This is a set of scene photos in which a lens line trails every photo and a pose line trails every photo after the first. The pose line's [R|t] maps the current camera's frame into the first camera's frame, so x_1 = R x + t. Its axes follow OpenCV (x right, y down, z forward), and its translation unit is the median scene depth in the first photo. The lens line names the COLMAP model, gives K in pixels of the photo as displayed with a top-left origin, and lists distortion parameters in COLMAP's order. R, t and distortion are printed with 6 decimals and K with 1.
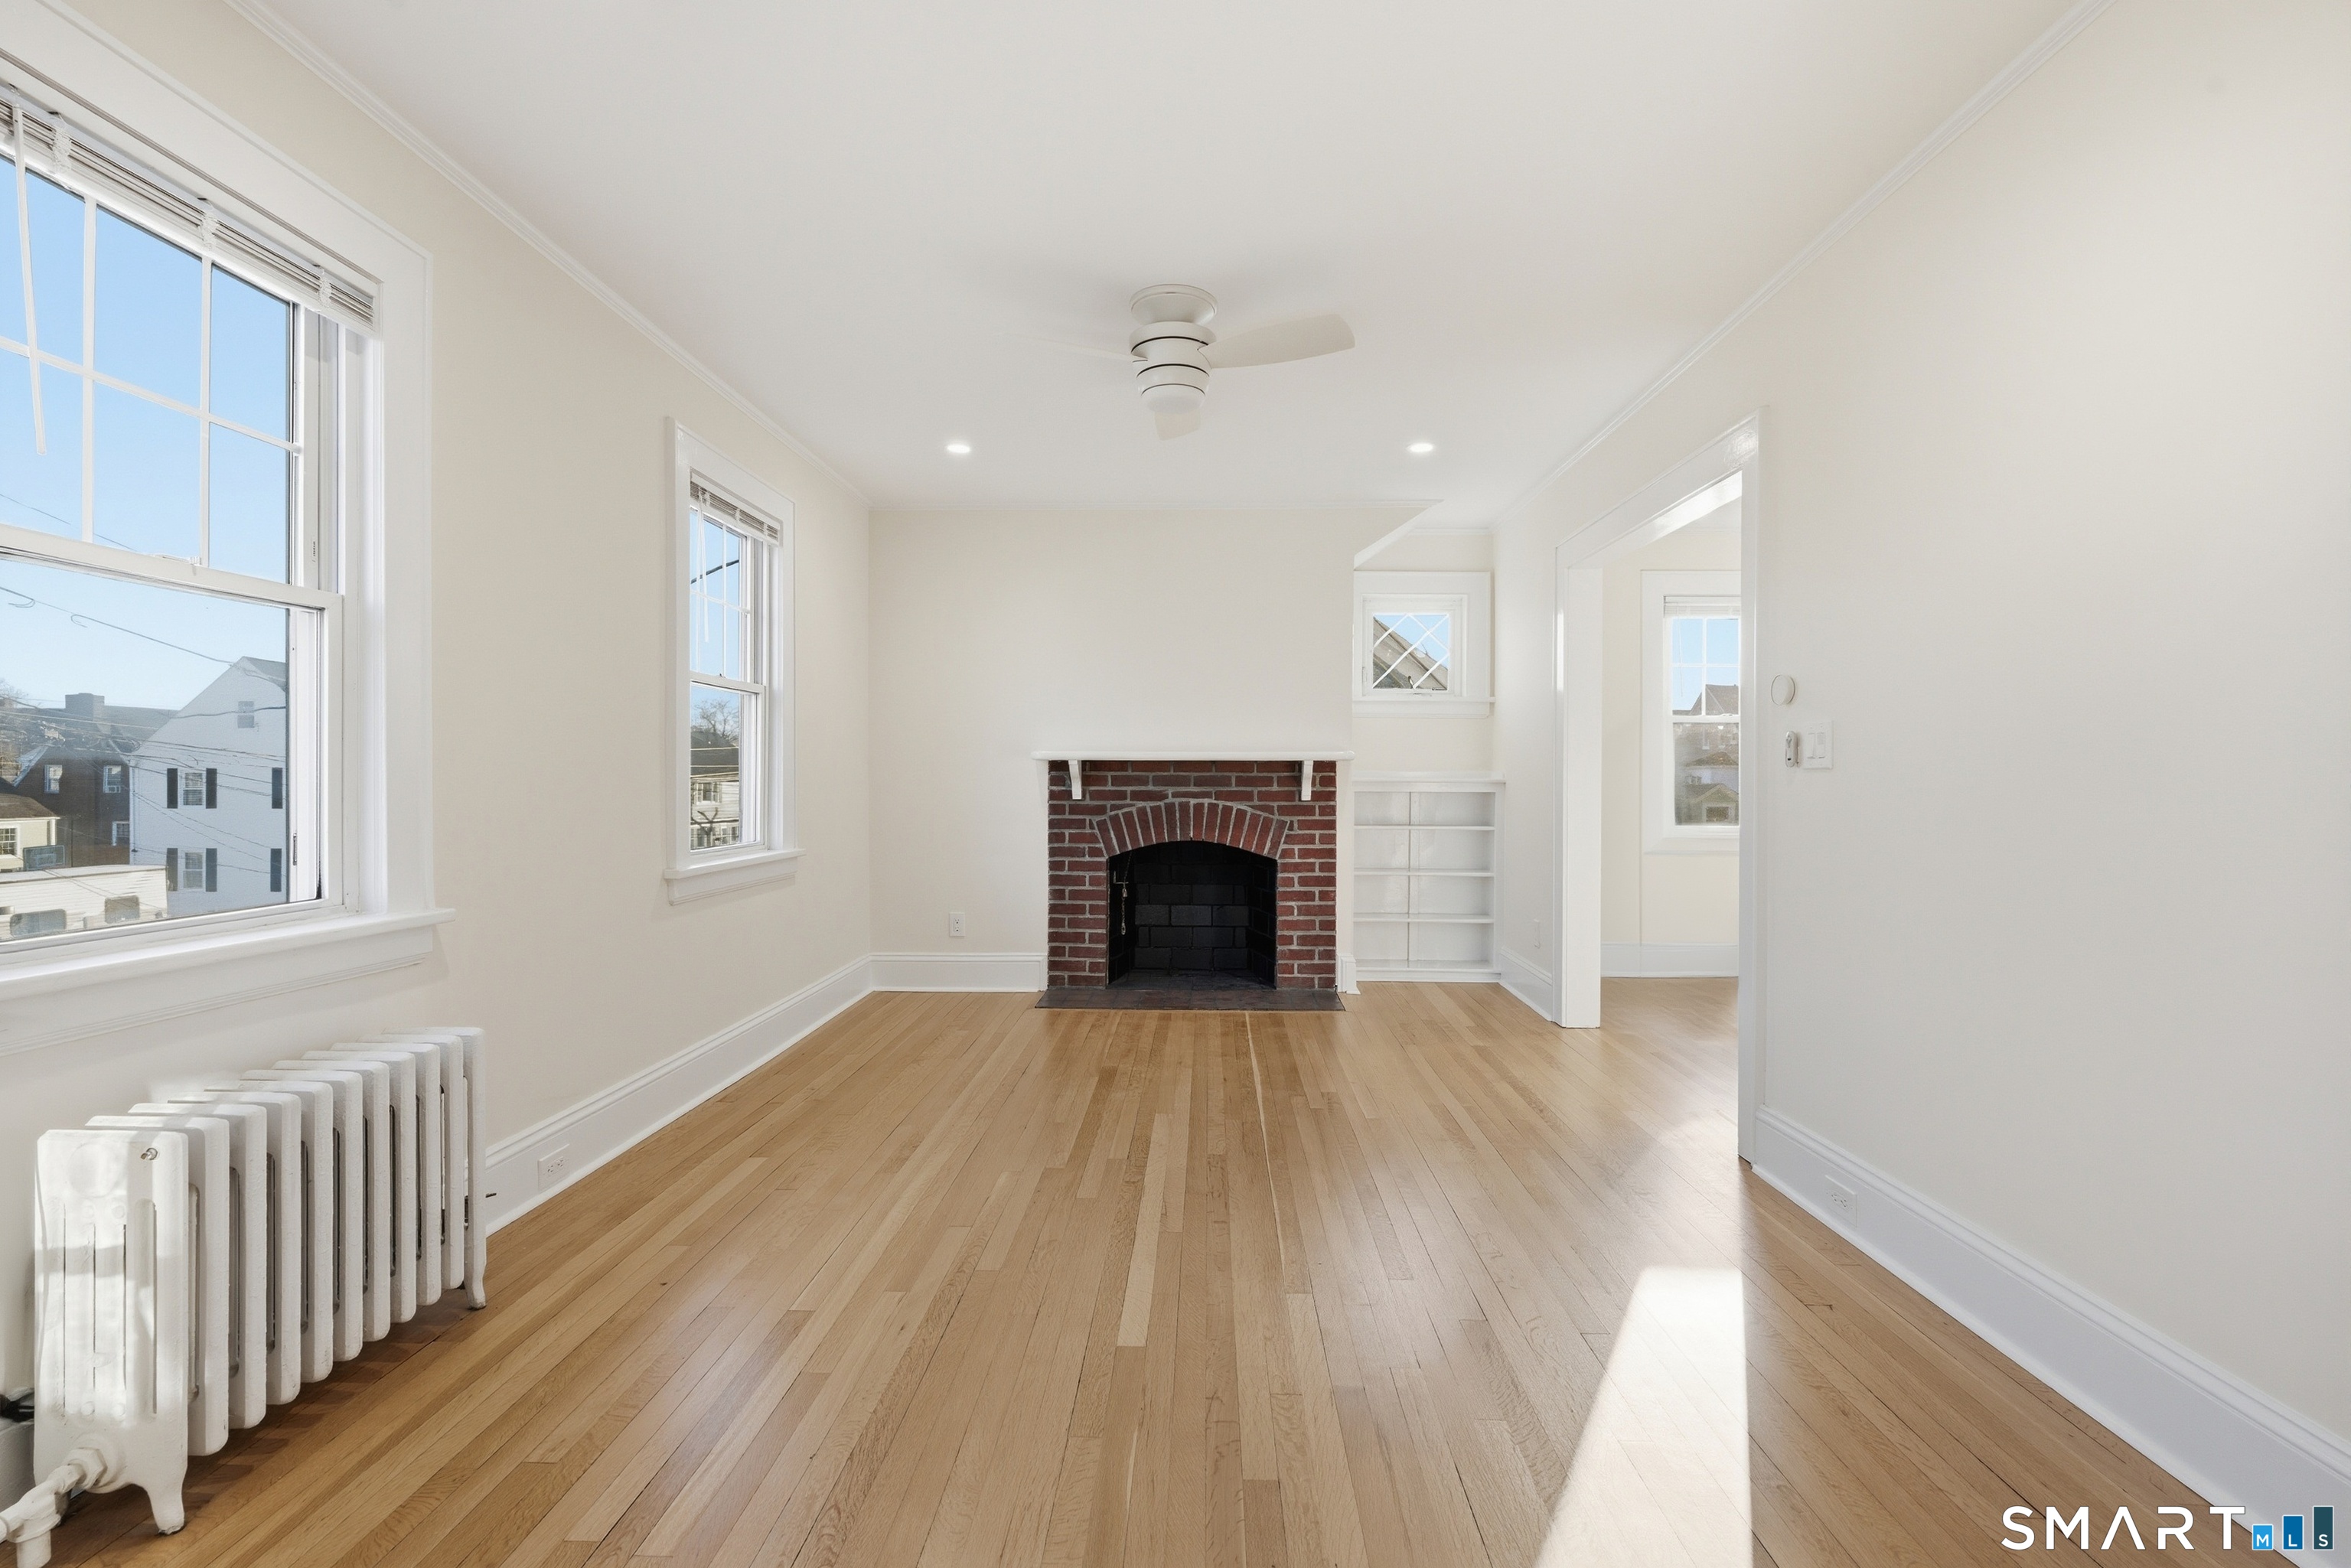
lens RADIAL K [[942.0, 0, 1186.4], [0, 942.0, 779.5], [0, 0, 1]] dist [0.002754, 0.000126]
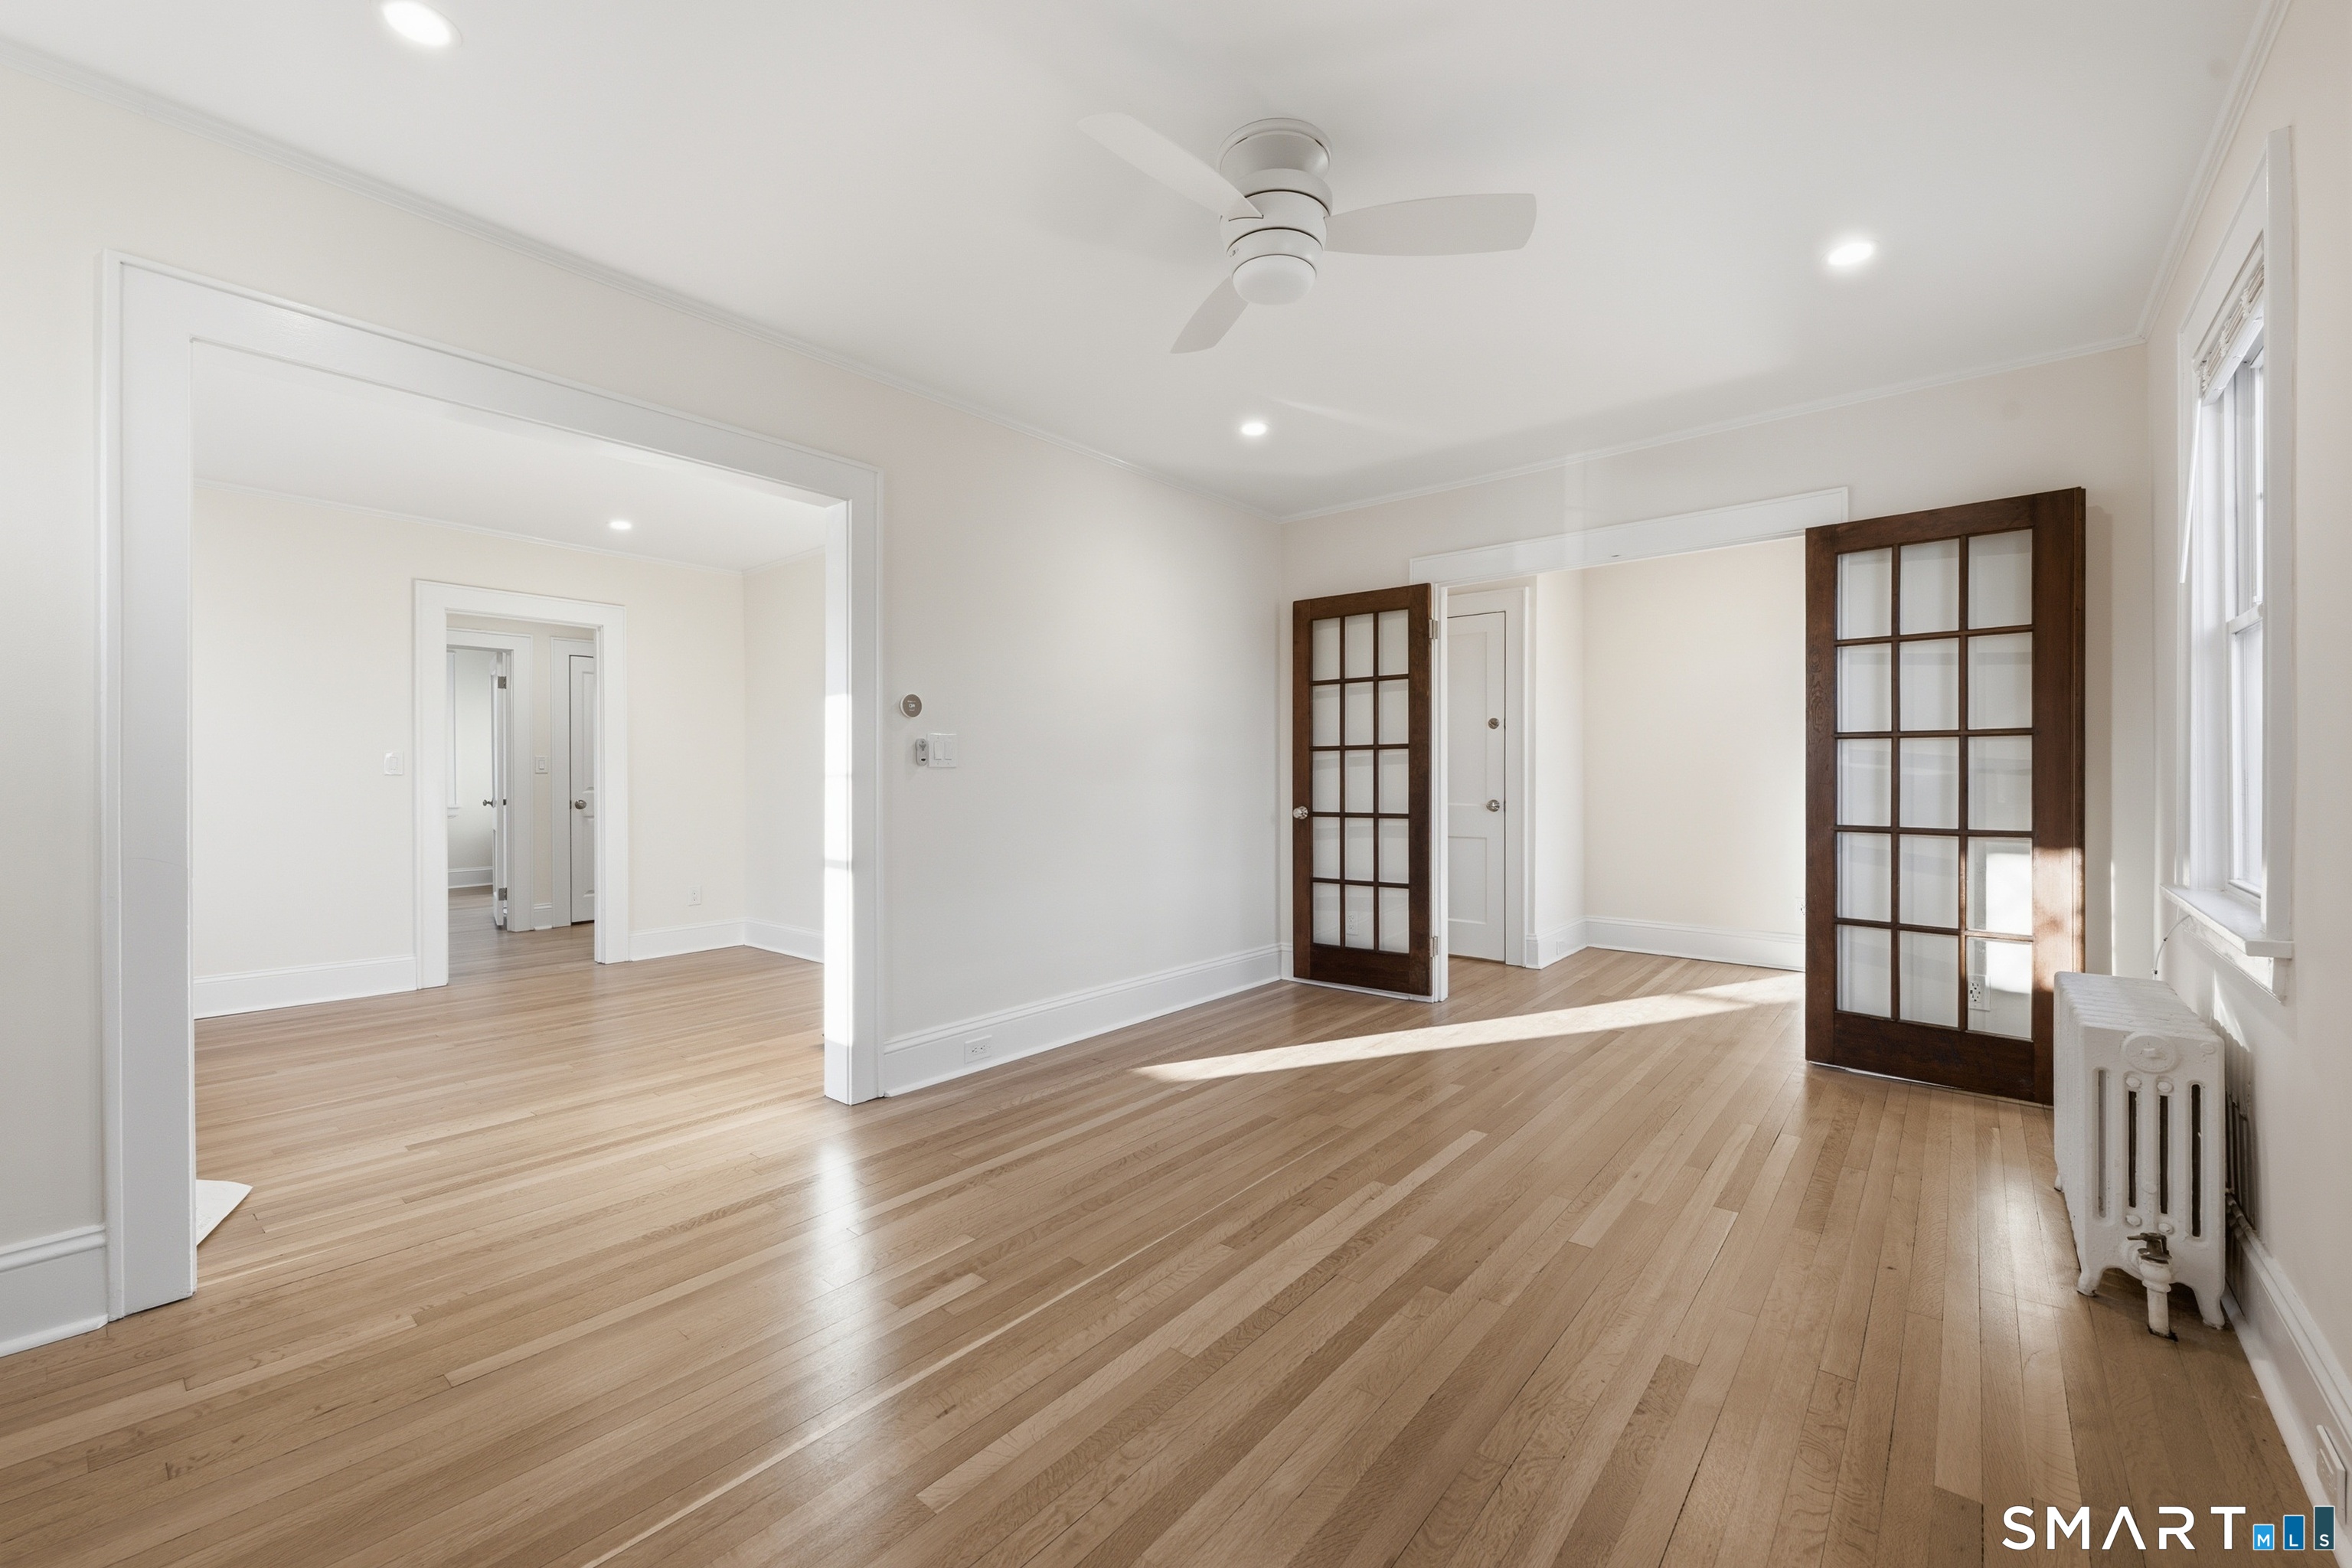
lens RADIAL K [[942.4, 0, 1186.9], [0, 942.4, 779.5], [0, 0, 1]] dist [0.002754, 0.000126]
pose [[-0.767911, -0.002674, 0.640551, -0.489823], [-0.000870, 0.999995, 0.003132, 0.002677], [-0.640556, 0.001848, -0.767909, 1.786317]]
